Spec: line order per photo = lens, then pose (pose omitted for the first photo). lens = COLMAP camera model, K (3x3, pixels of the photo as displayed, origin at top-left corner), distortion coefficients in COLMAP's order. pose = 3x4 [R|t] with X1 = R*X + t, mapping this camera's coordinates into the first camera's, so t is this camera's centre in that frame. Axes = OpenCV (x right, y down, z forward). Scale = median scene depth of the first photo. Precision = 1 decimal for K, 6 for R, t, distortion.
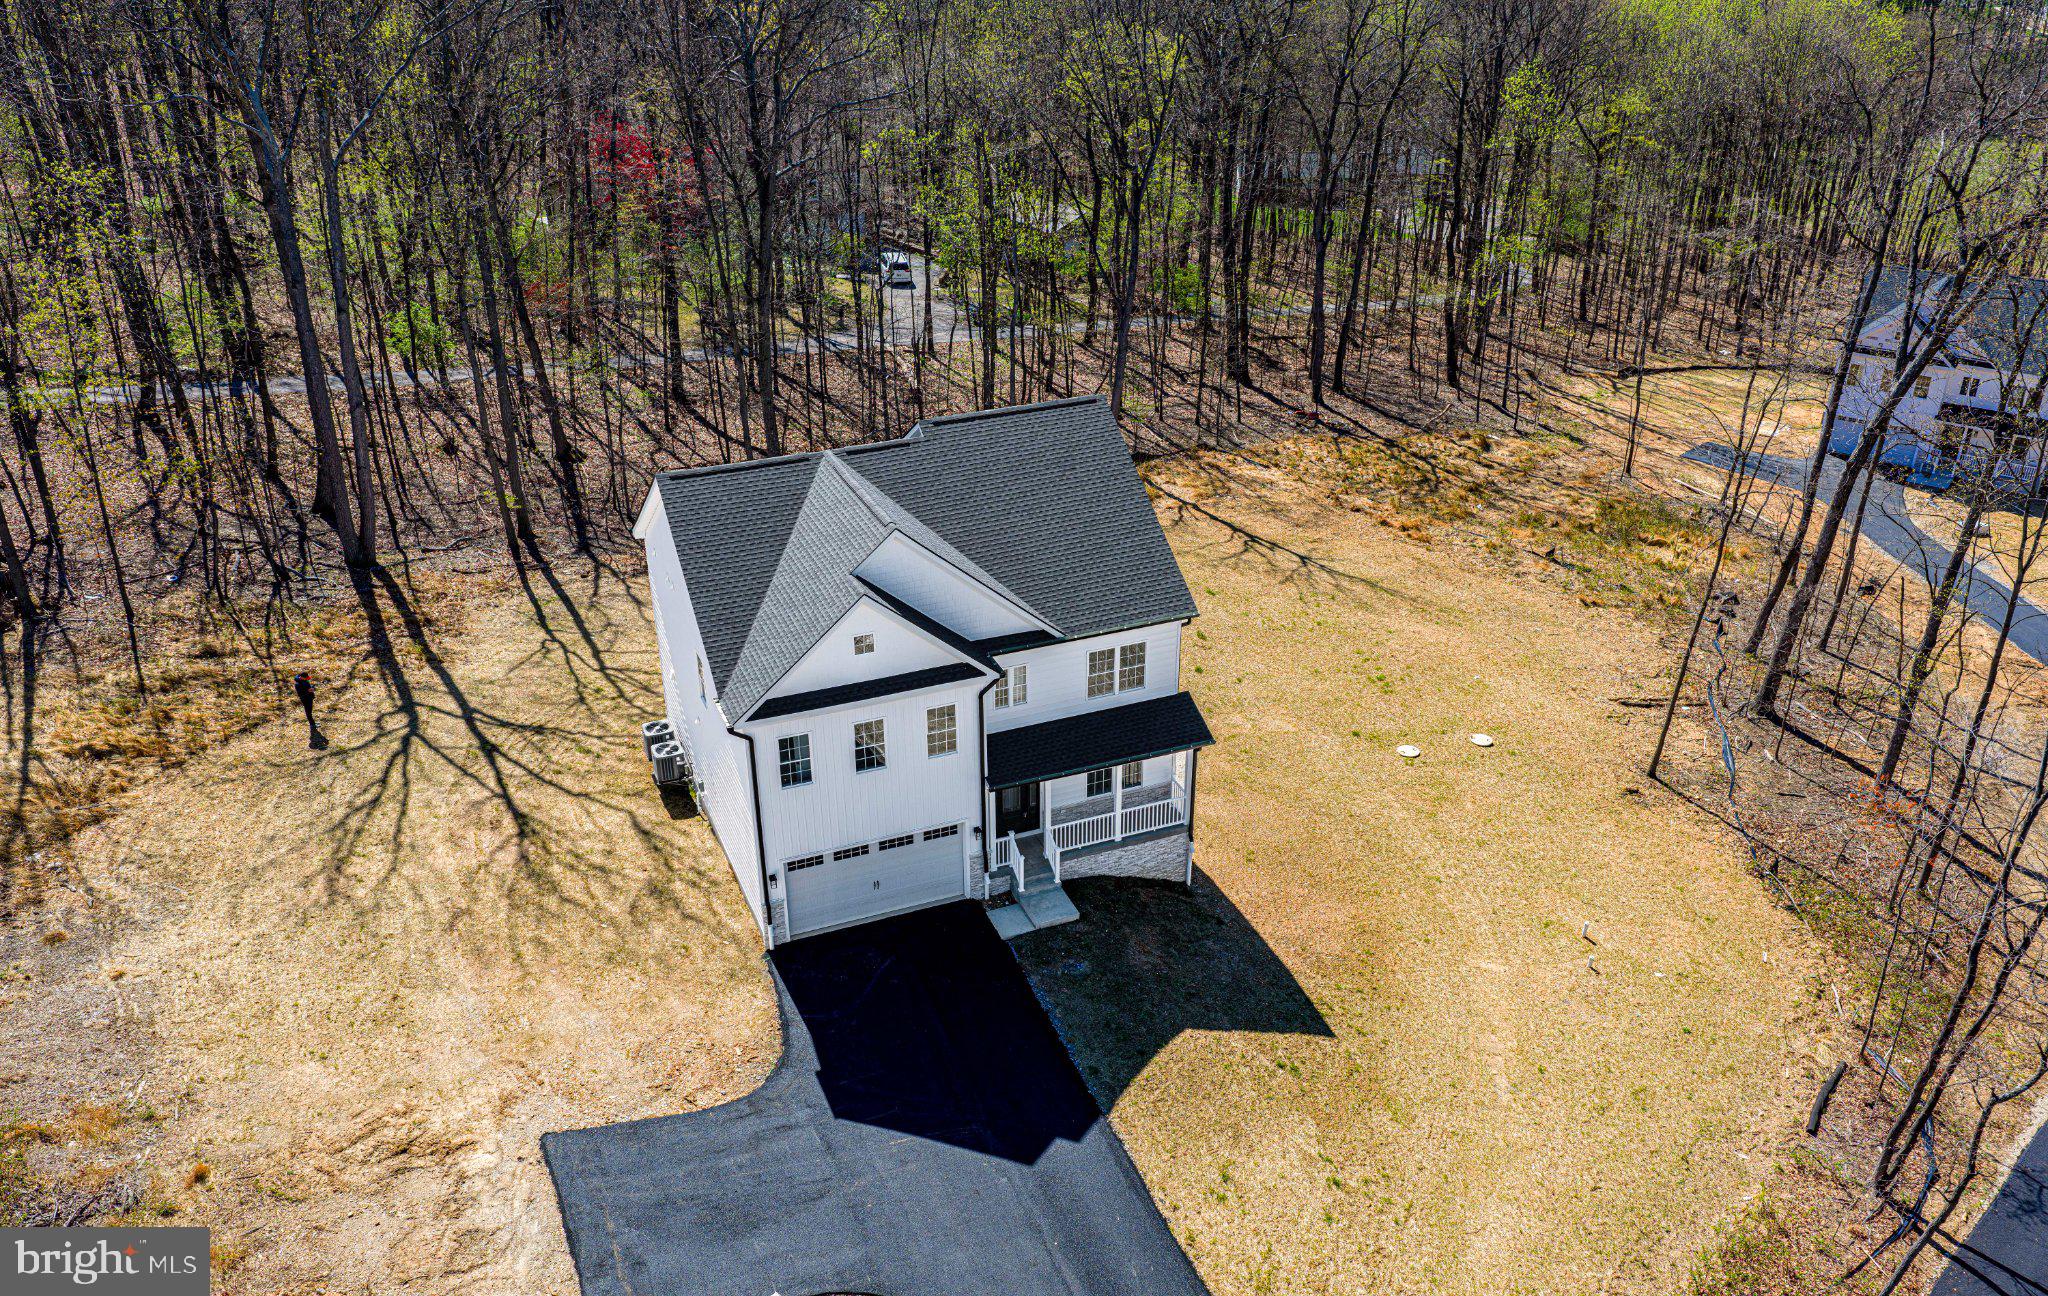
lens RADIAL K [[1693.9, 0, 1023.7], [0, 1693.9, 648.1], [0, 0, 1]] dist [-0.000956, -0.000300]
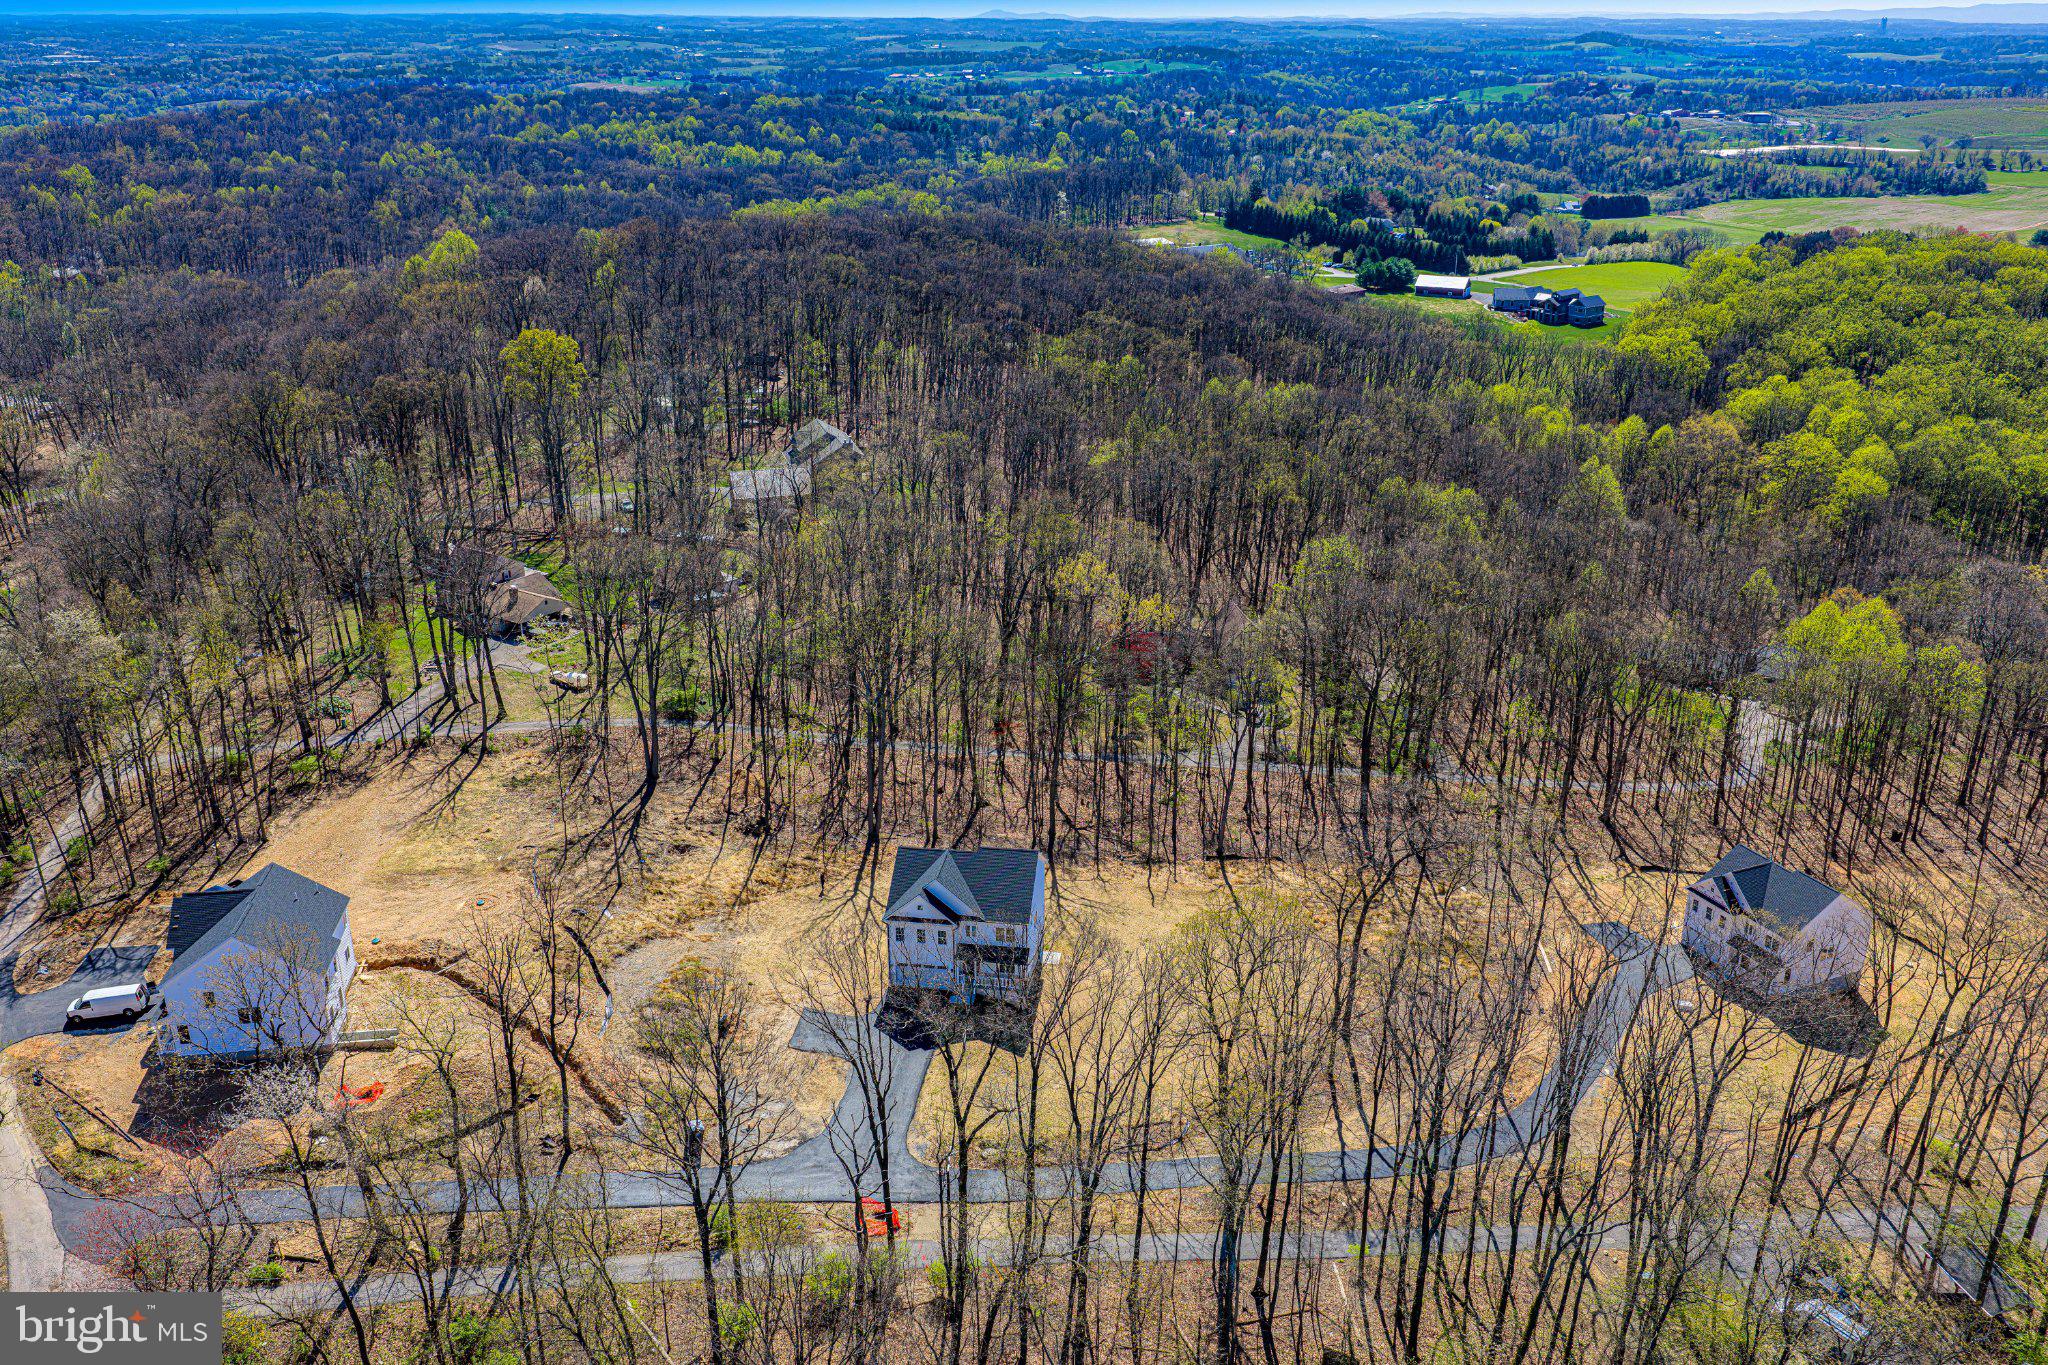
lens RADIAL K [[1621.6, 0, 1024.4], [0, 1621.6, 682.4], [0, 0, 1]] dist [-0.010986, -0.010886]
pose [[0.850678, 0.187396, -0.491151, 1.668251], [-0.233670, 0.971723, -0.033963, -0.395620], [0.470898, 0.143659, 0.870412, -1.944576]]
